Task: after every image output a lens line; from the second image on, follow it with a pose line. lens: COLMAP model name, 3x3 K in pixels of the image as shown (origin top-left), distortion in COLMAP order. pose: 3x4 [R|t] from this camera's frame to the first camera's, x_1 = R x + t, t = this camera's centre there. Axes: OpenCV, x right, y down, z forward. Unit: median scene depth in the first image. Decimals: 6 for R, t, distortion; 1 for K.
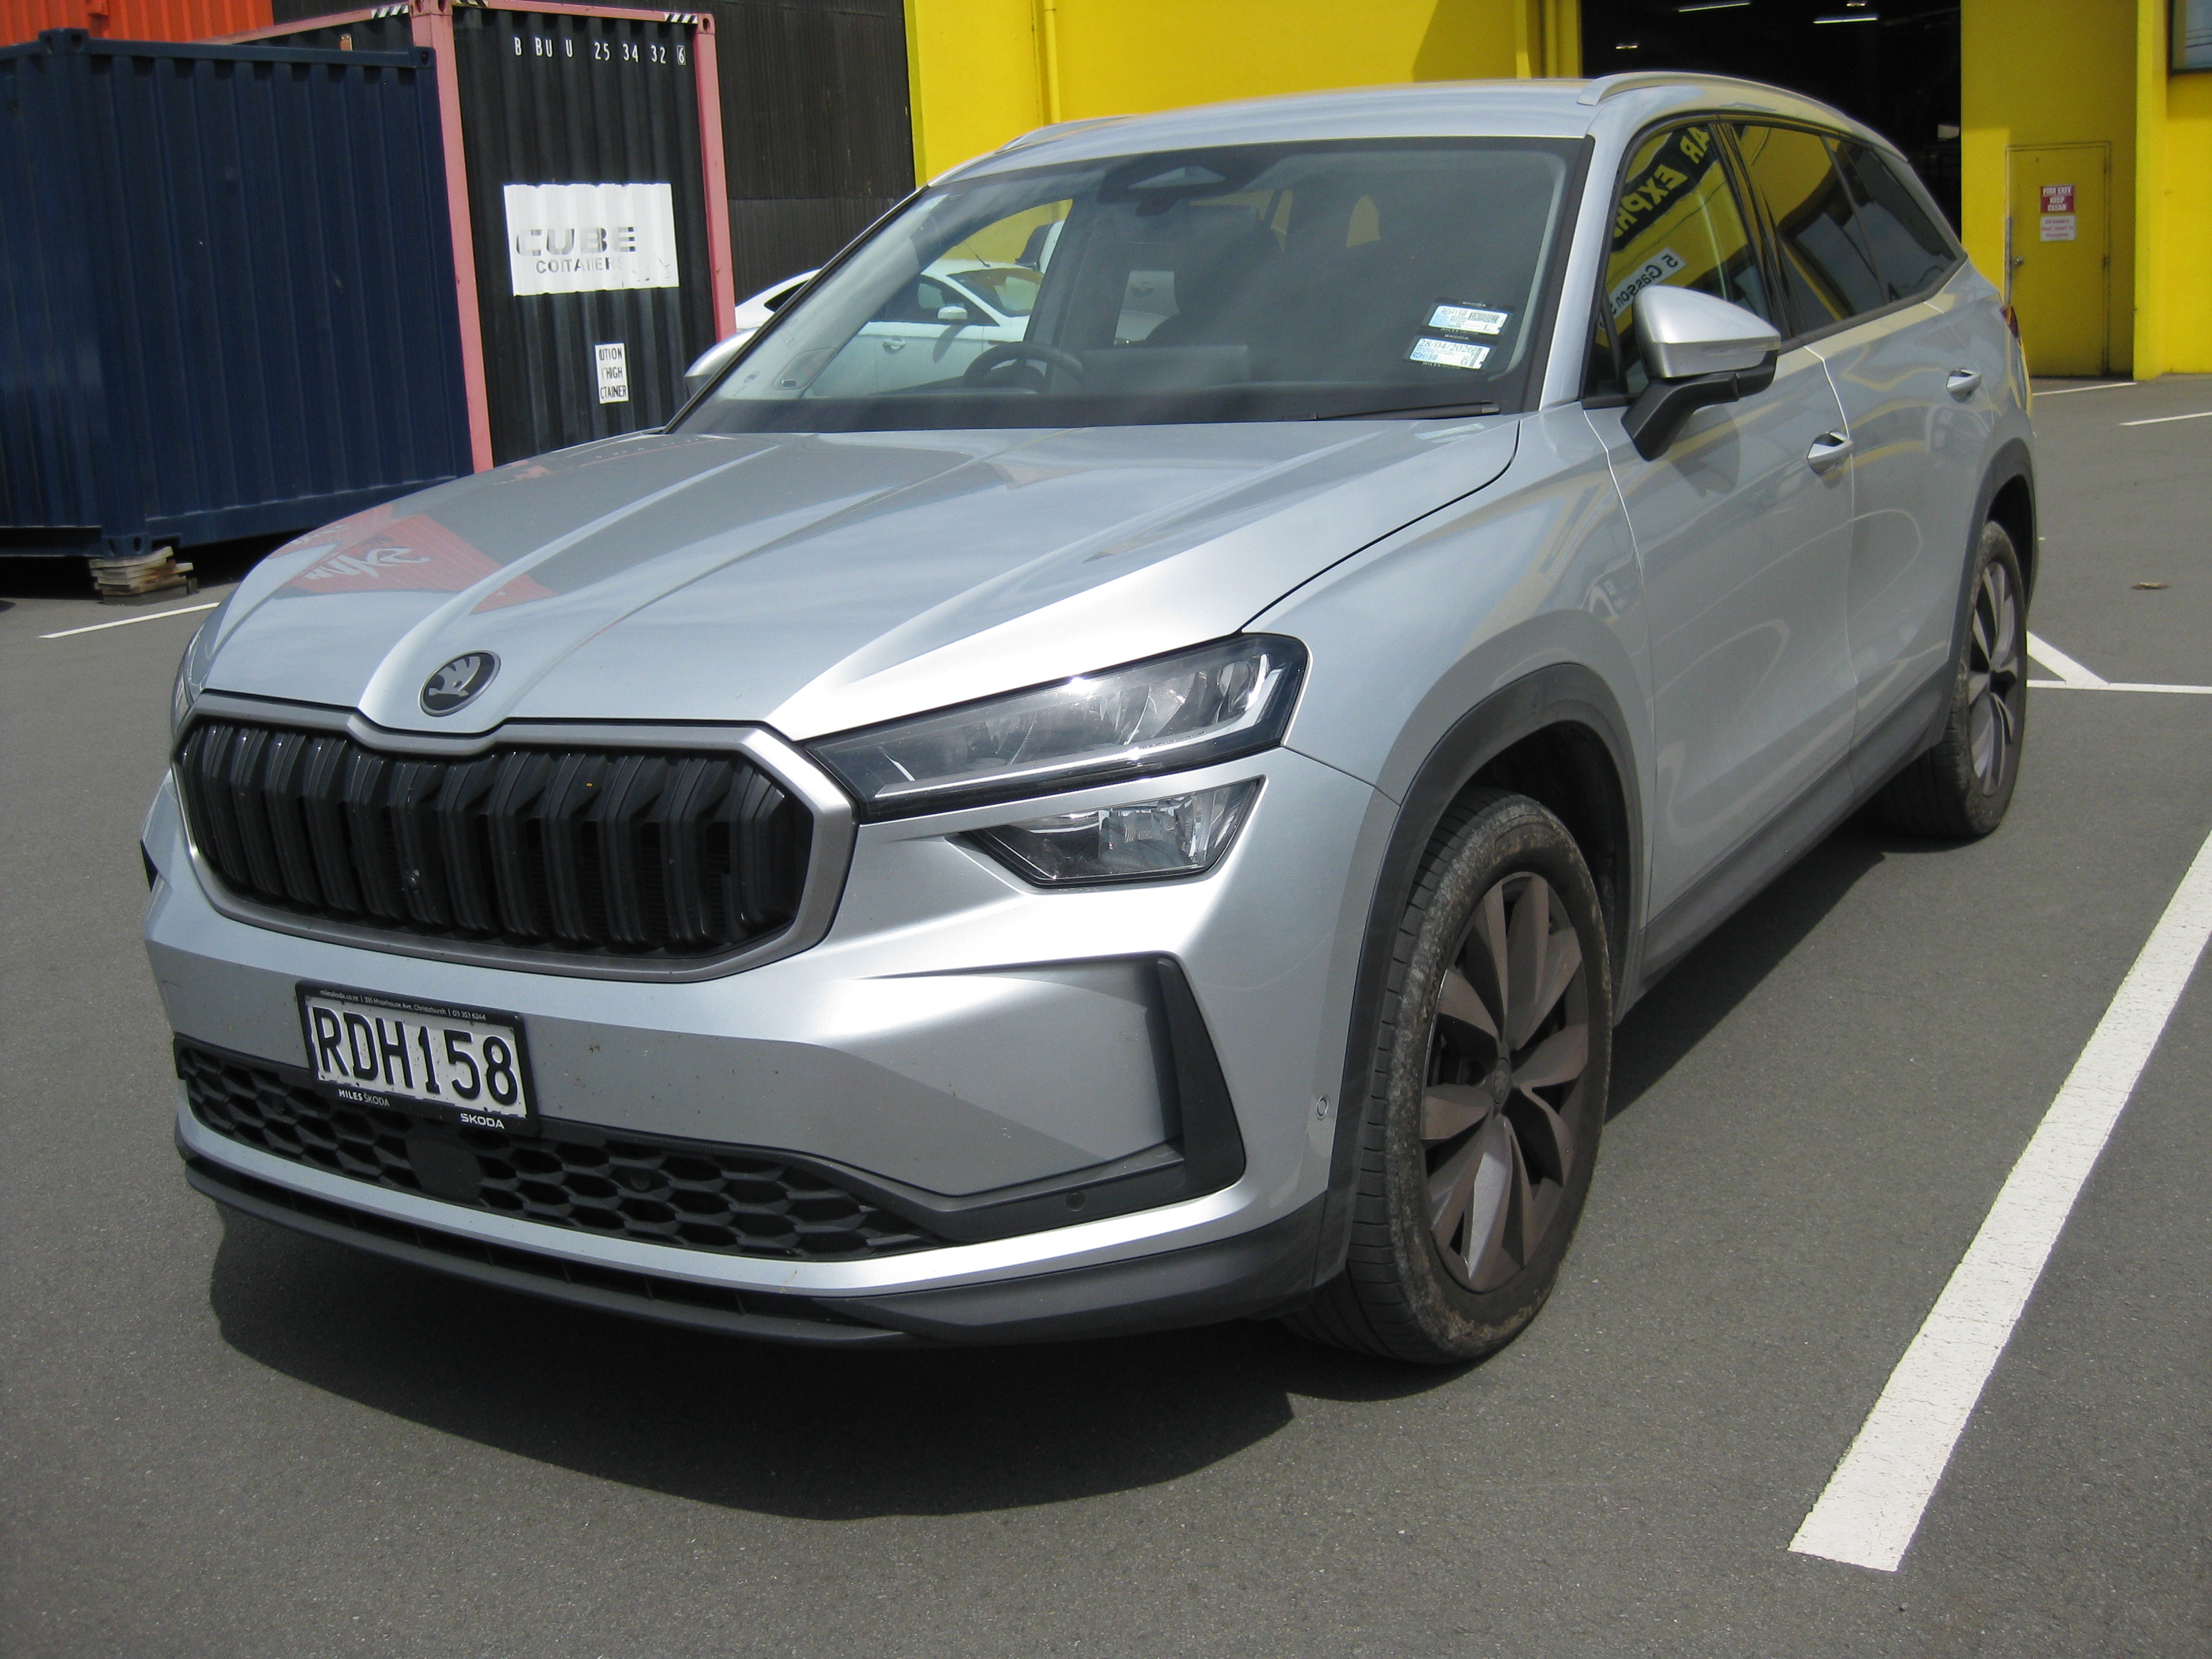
lens RADIAL K [[2383.4, 0, 1117.0], [0, 2383.4, 778.4], [0, 0, 1]] dist [-0.114283, 0.000000]
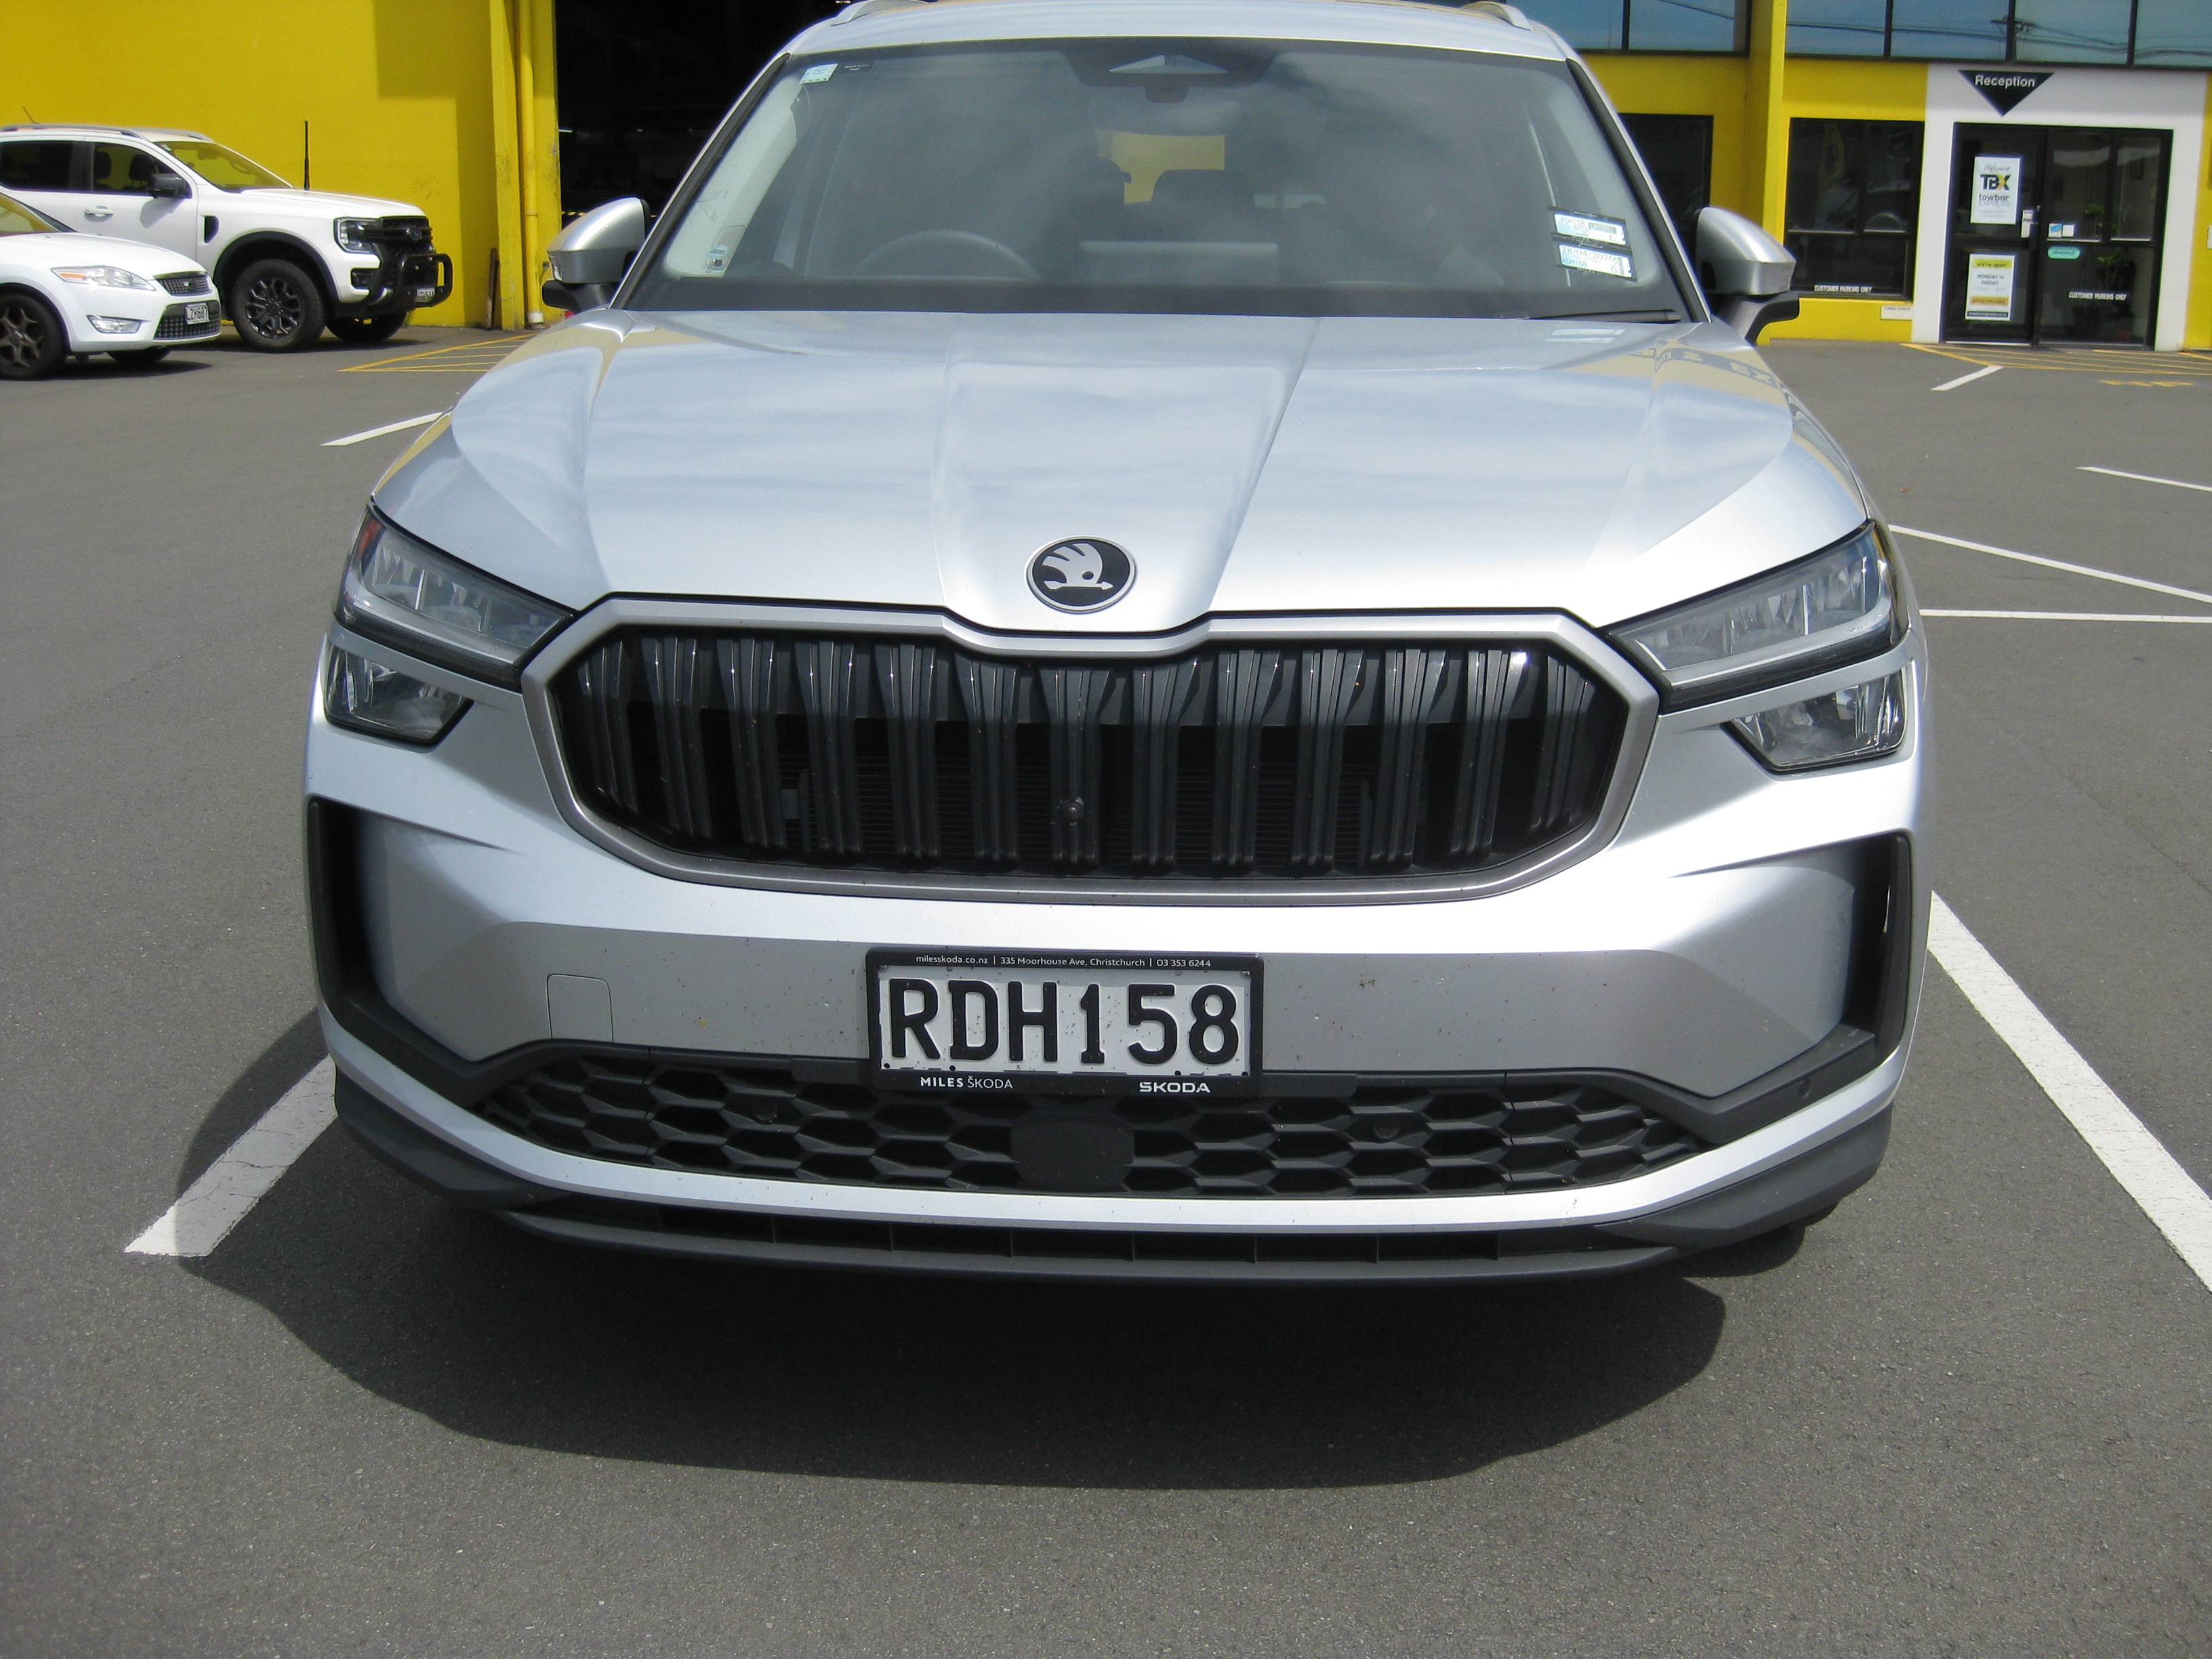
lens RADIAL K [[2383.4, 0, 1116.8], [0, 2383.4, 811.2], [0, 0, 1]] dist [-0.114283, 0.000000]
pose [[0.883630, -0.055528, 0.464881, -0.671795], [0.041434, 0.998321, 0.040489, 0.009918], [-0.466349, -0.016515, 0.884447, 0.247591]]
